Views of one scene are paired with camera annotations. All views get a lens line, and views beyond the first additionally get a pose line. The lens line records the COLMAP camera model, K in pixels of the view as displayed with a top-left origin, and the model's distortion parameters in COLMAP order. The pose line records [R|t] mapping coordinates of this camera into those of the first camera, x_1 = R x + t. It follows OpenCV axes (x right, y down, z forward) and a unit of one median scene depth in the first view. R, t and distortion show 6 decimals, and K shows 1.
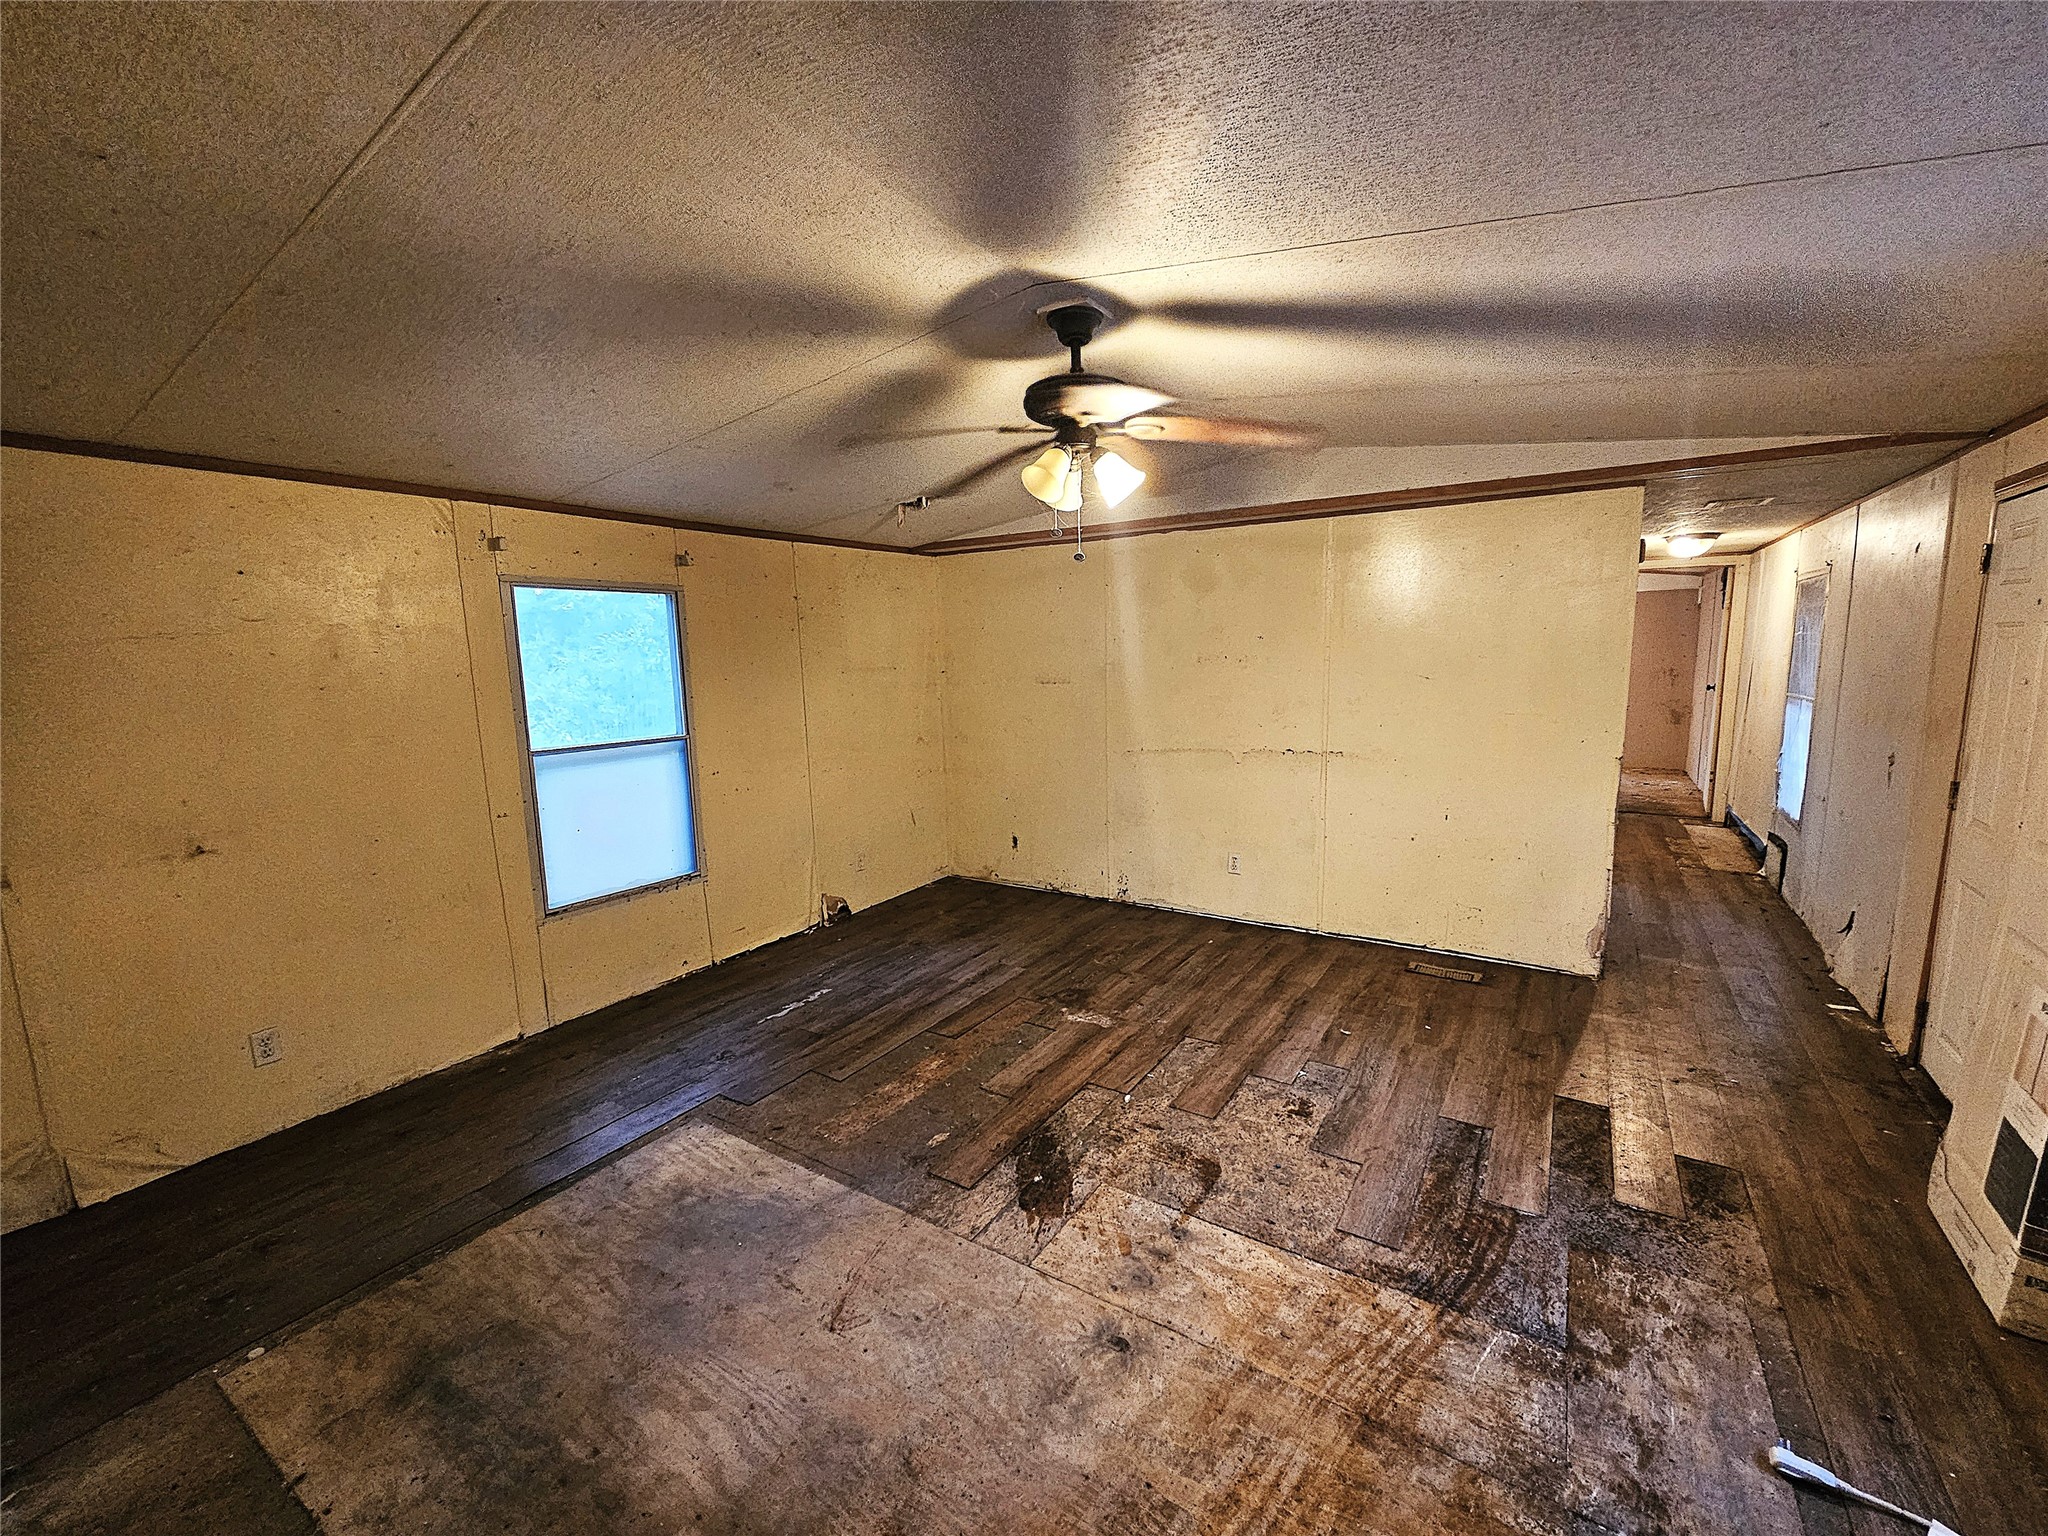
lens RADIAL K [[836.3, 0, 1017.3], [0, 836.3, 764.9], [0, 0, 1]] dist [-0.002254, 0.001011]
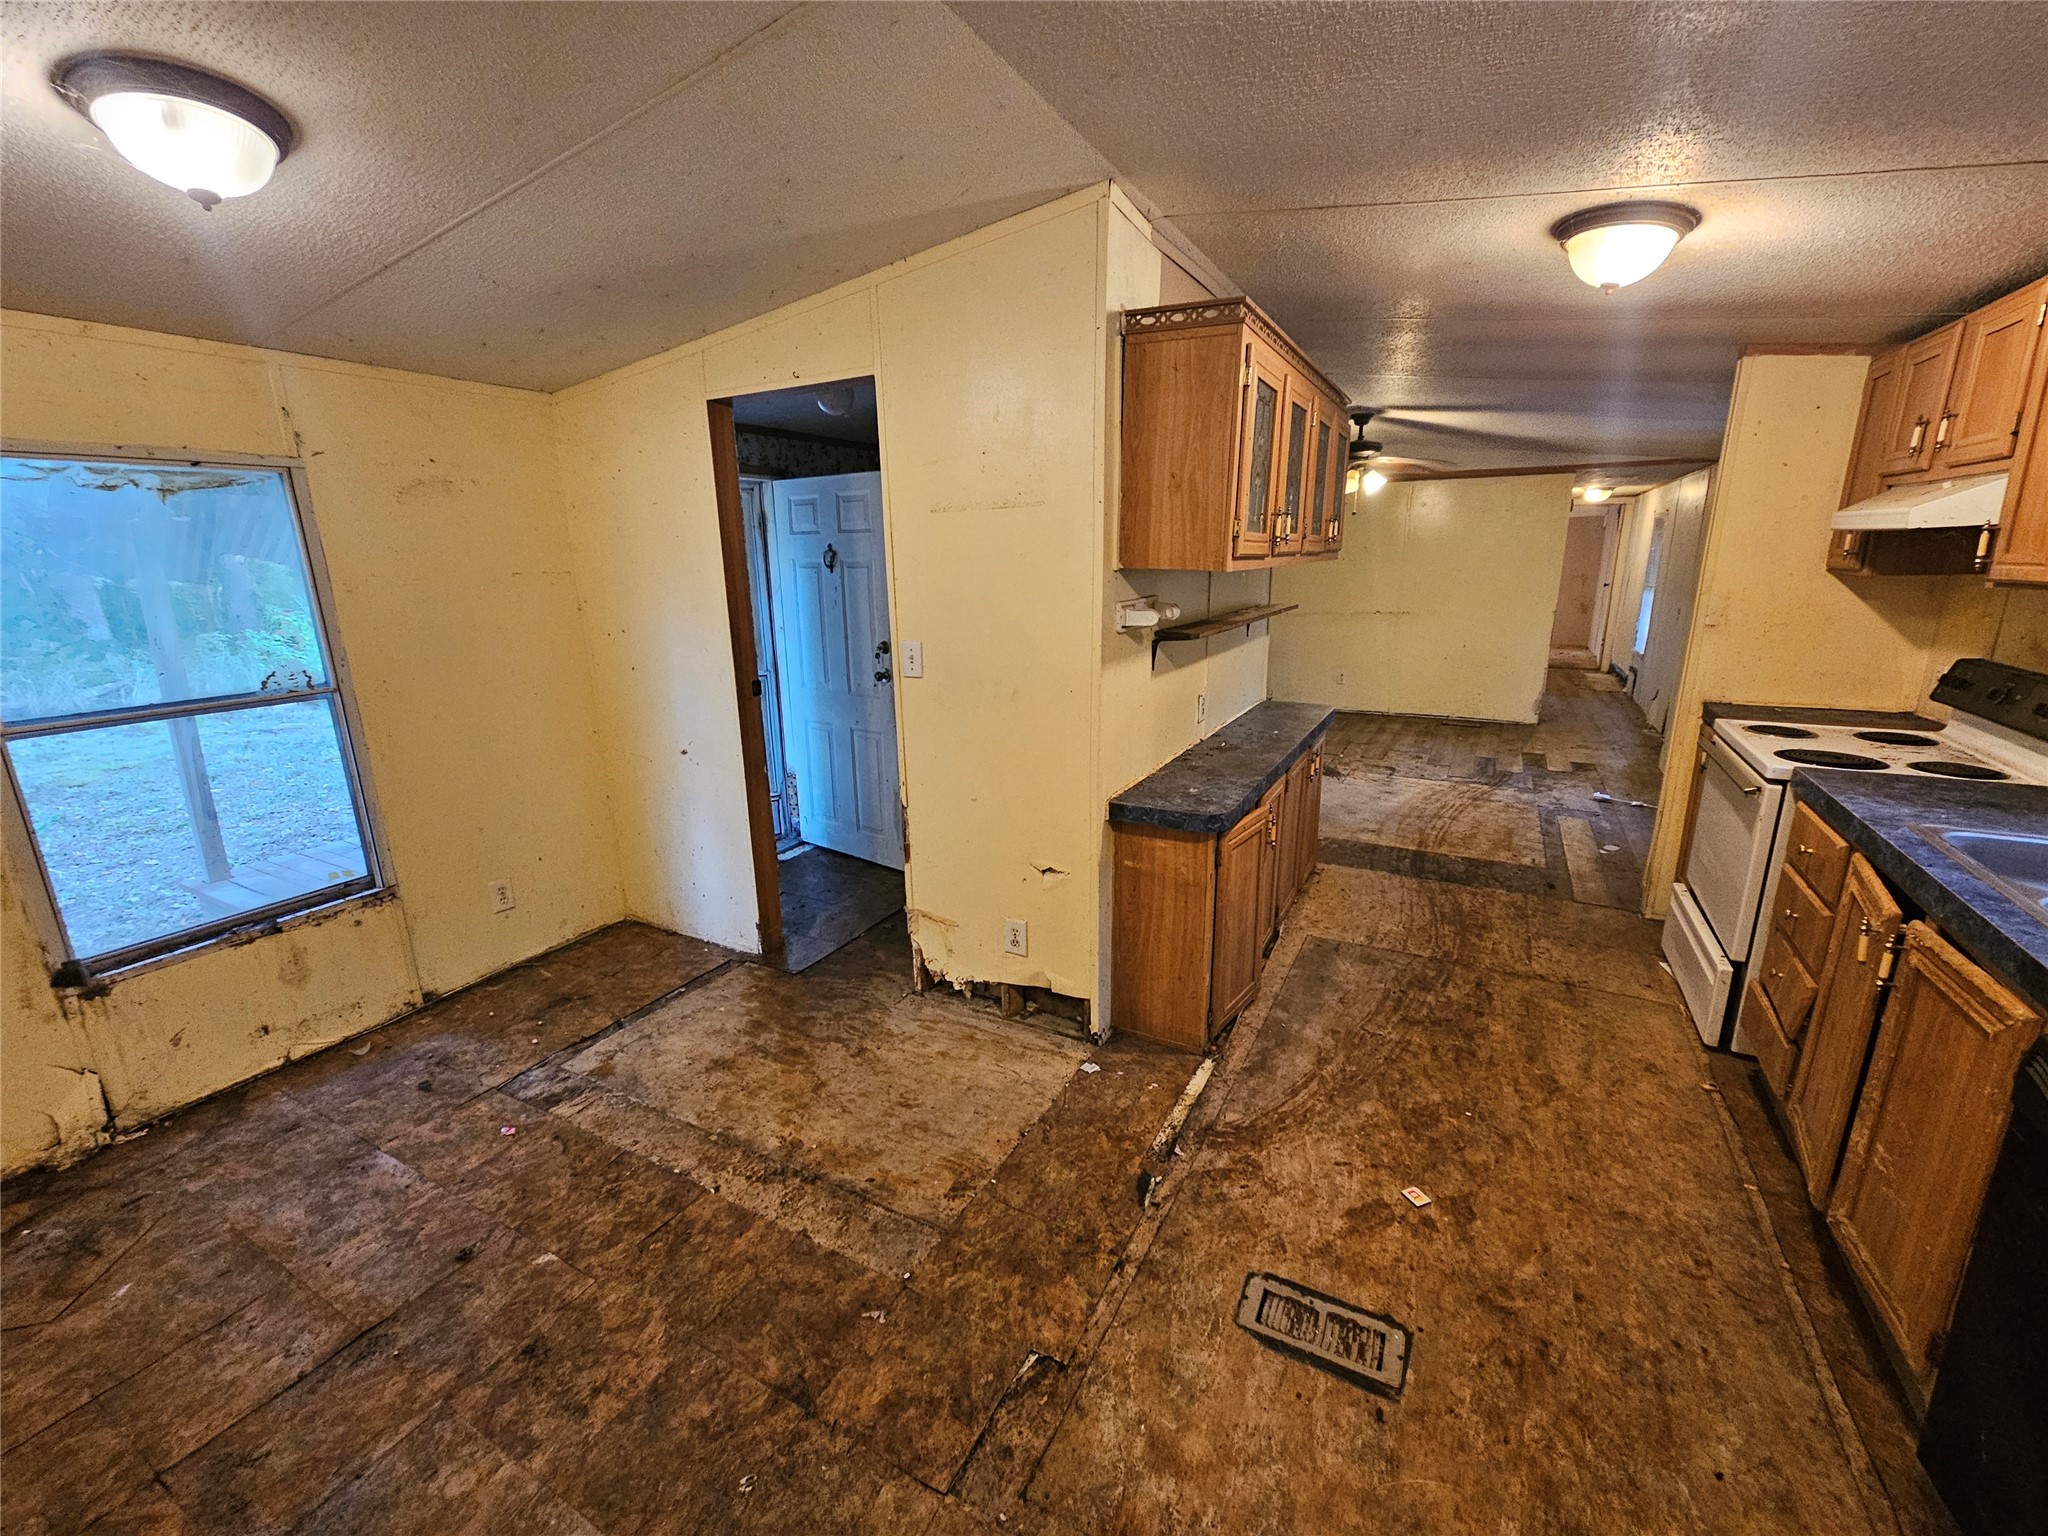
lens RADIAL K [[836.3, 0, 1032.8], [0, 836.3, 768.9], [0, 0, 1]] dist [-0.002254, 0.001011]
pose [[0.996145, -0.013329, 0.086701, -0.499870], [0.004221, 0.994527, 0.104396, 0.110124], [-0.087618, -0.103627, 0.990749, -0.649435]]
